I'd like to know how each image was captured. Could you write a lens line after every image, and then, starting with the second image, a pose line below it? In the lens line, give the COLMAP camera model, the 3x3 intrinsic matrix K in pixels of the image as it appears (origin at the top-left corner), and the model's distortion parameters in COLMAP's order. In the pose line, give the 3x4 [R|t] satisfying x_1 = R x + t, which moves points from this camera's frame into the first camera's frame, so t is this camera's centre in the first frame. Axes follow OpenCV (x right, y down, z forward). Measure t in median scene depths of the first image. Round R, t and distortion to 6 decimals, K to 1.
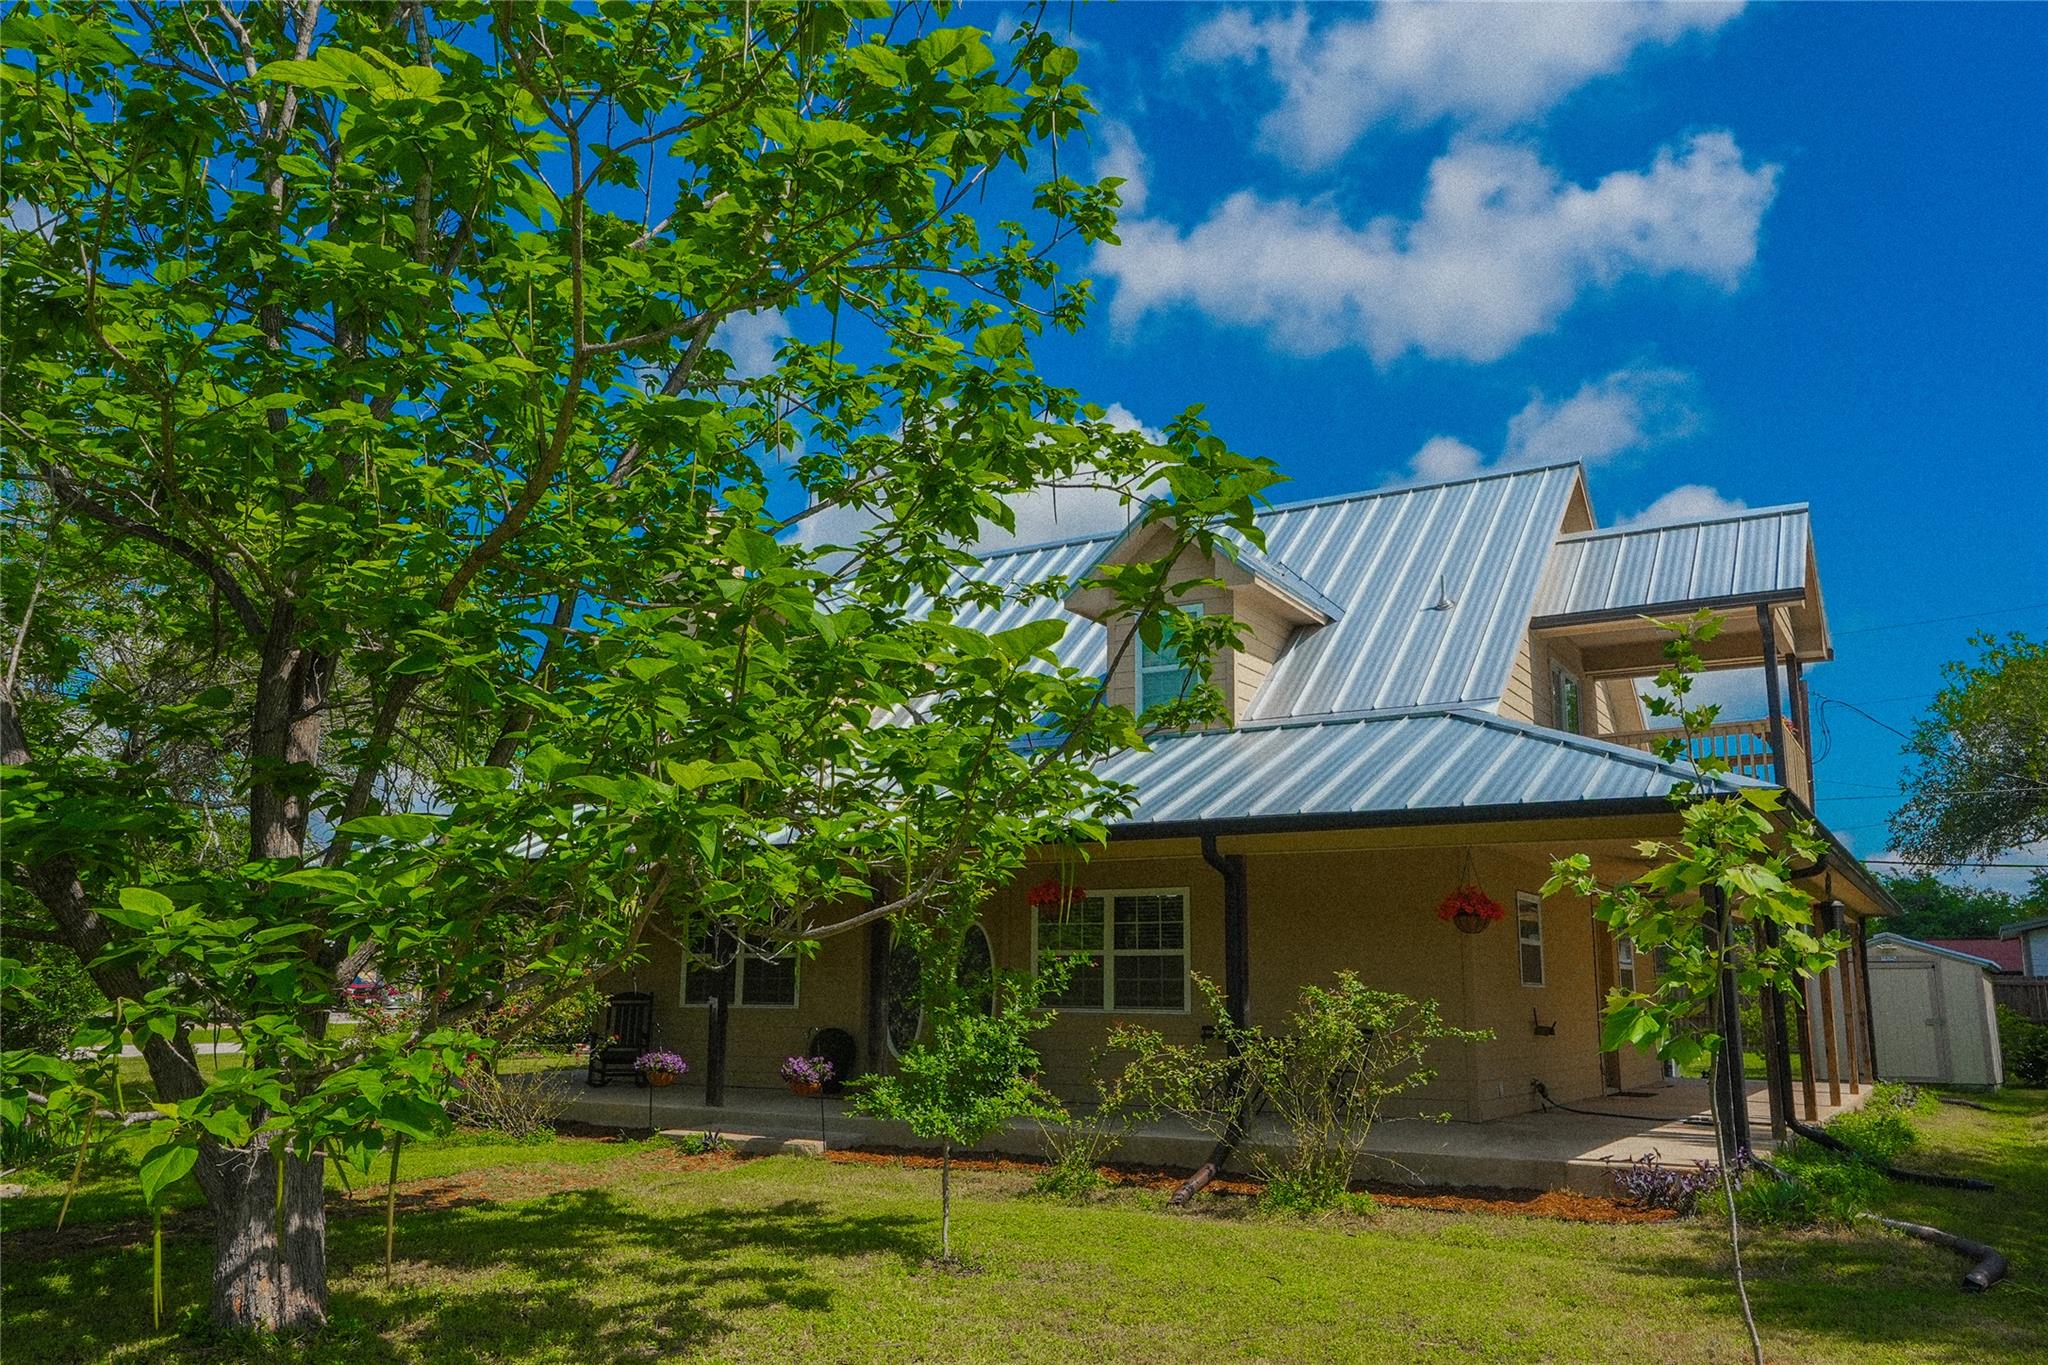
lens RADIAL K [[1623.4, 0, 1024.0], [0, 1623.4, 682.5], [0, 0, 1]] dist [0.001599, 0.000635]
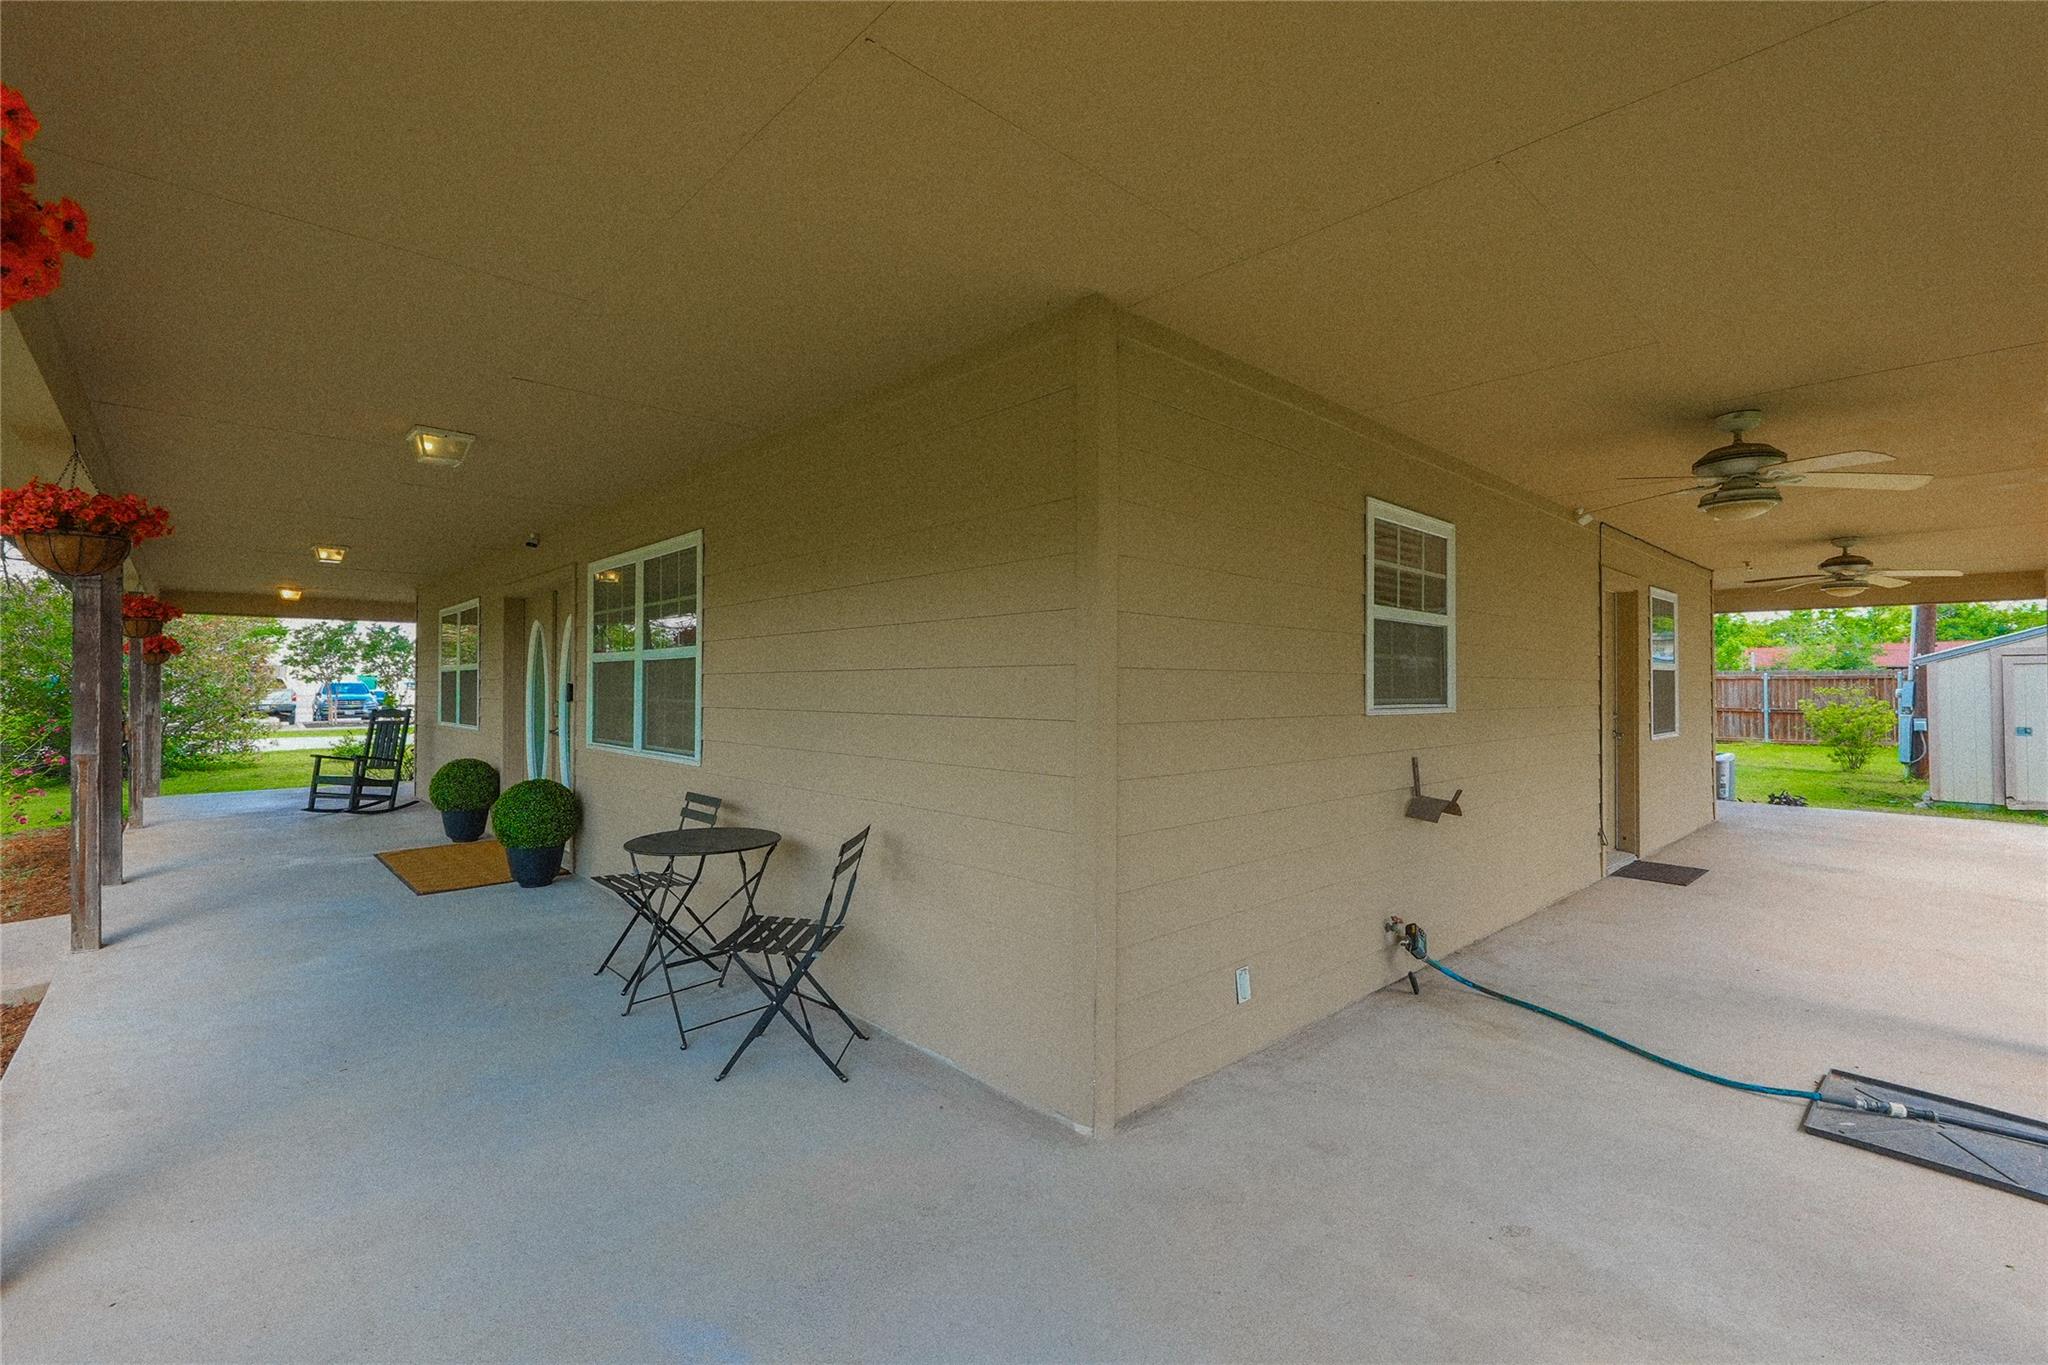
lens RADIAL K [[881.6, 0, 1024.0], [0, 881.6, 682.5], [0, 0, 1]] dist [-0.000960, -0.000211]
pose [[0.958074, -0.008086, -0.286407, 0.200857], [0.060857, 0.982536, 0.175838, 0.092353], [0.279983, -0.185896, 0.941834, 0.528707]]
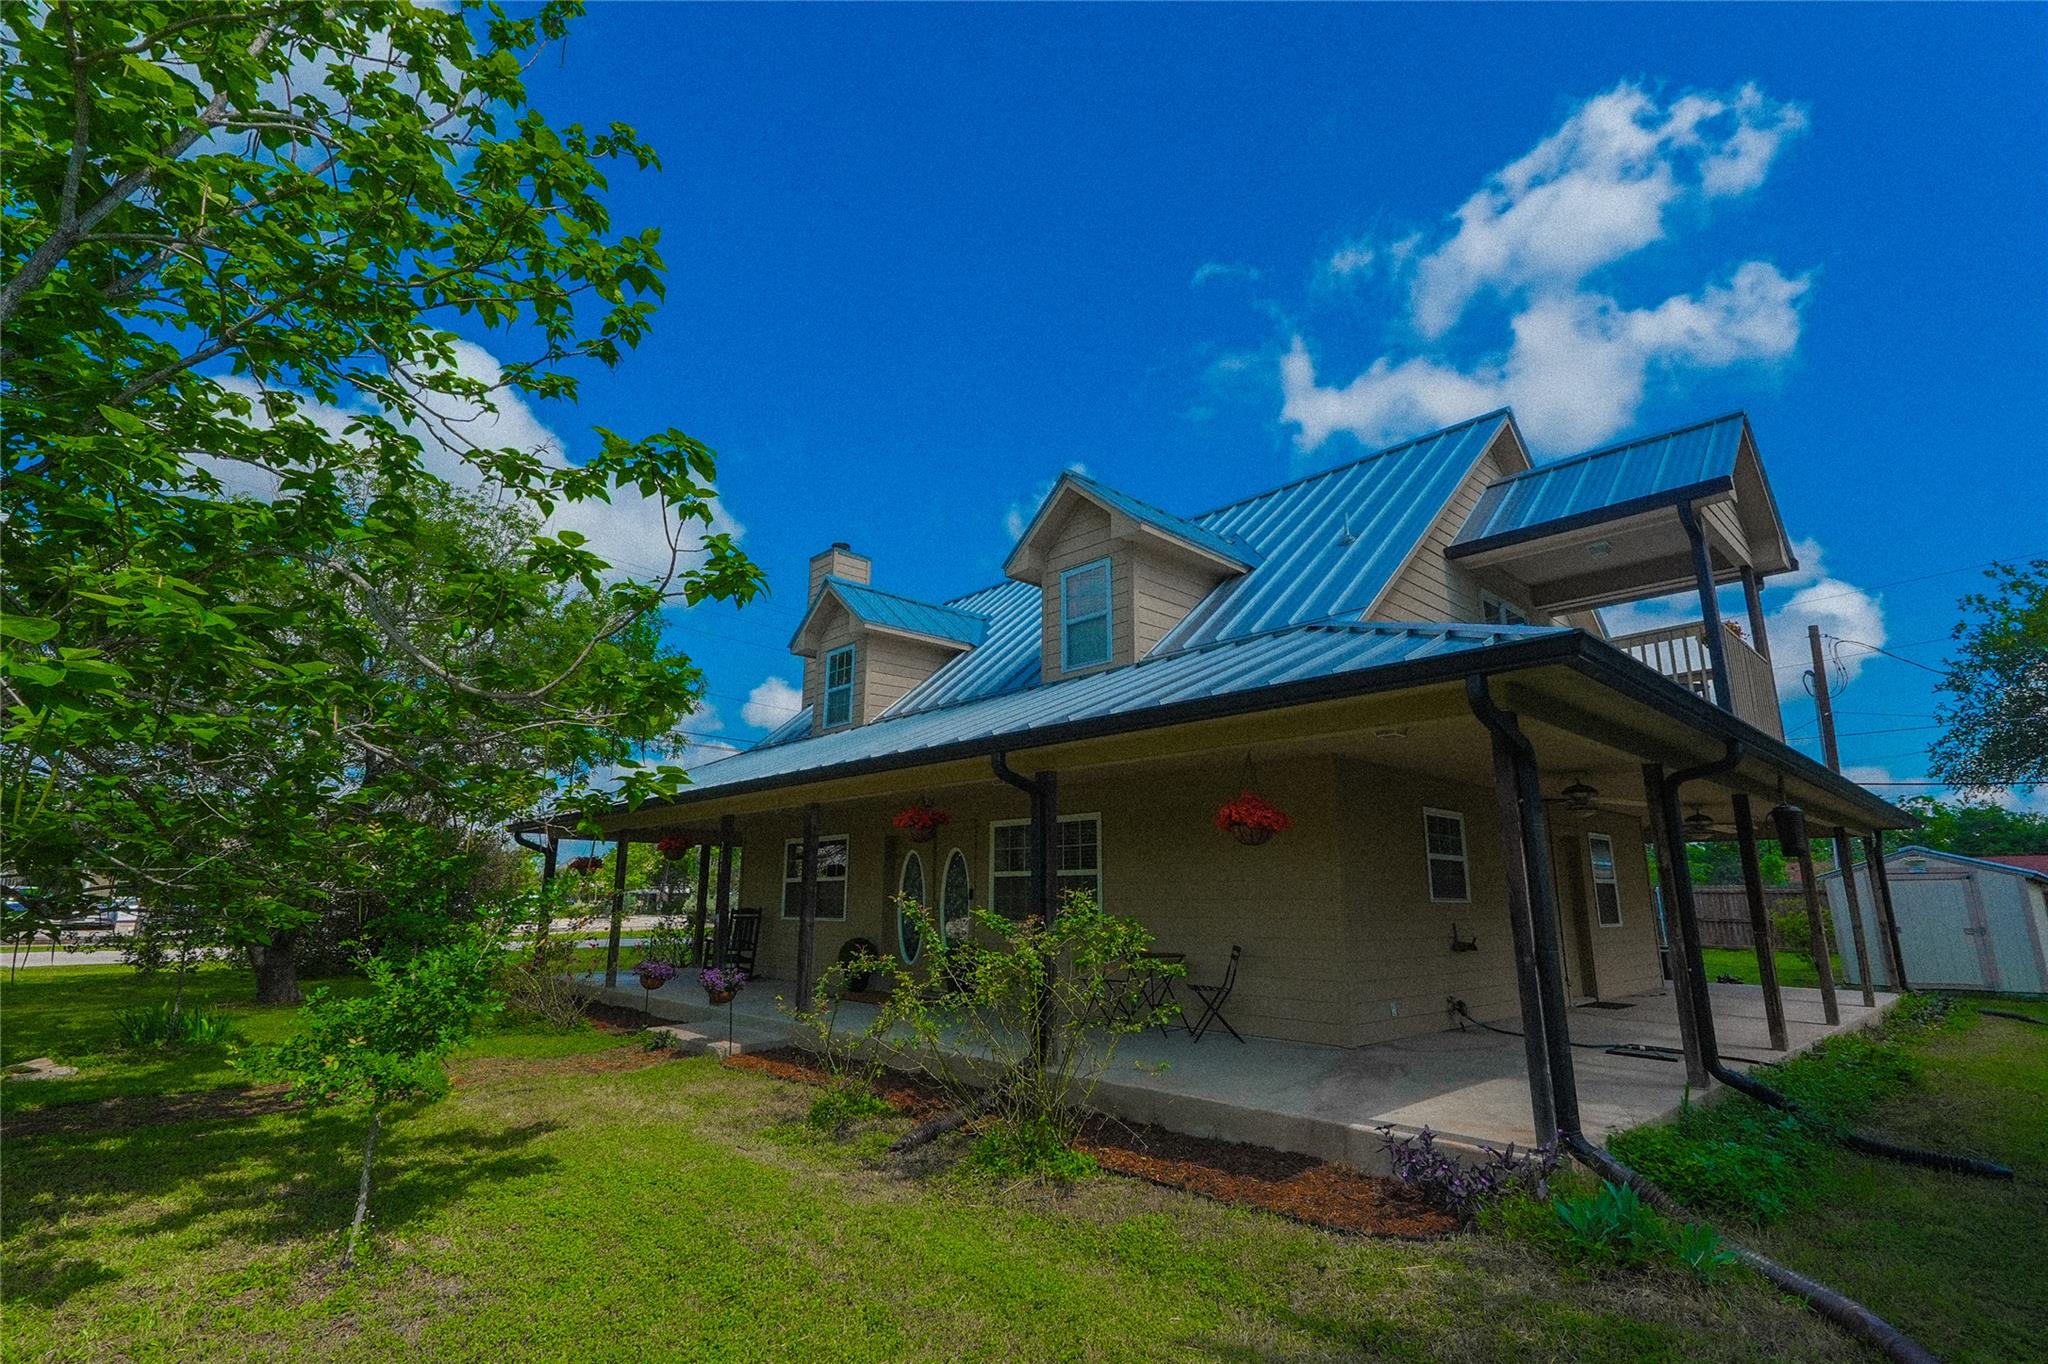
lens RADIAL K [[982.2, 0, 1024.0], [0, 982.2, 682.0], [0, 0, 1]] dist [-0.000374, -0.000271]
pose [[0.961543, -0.063814, -0.267138, 0.165600], [0.055687, 0.997729, -0.037895, 0.042858], [0.268950, 0.021561, 0.962913, 0.244657]]
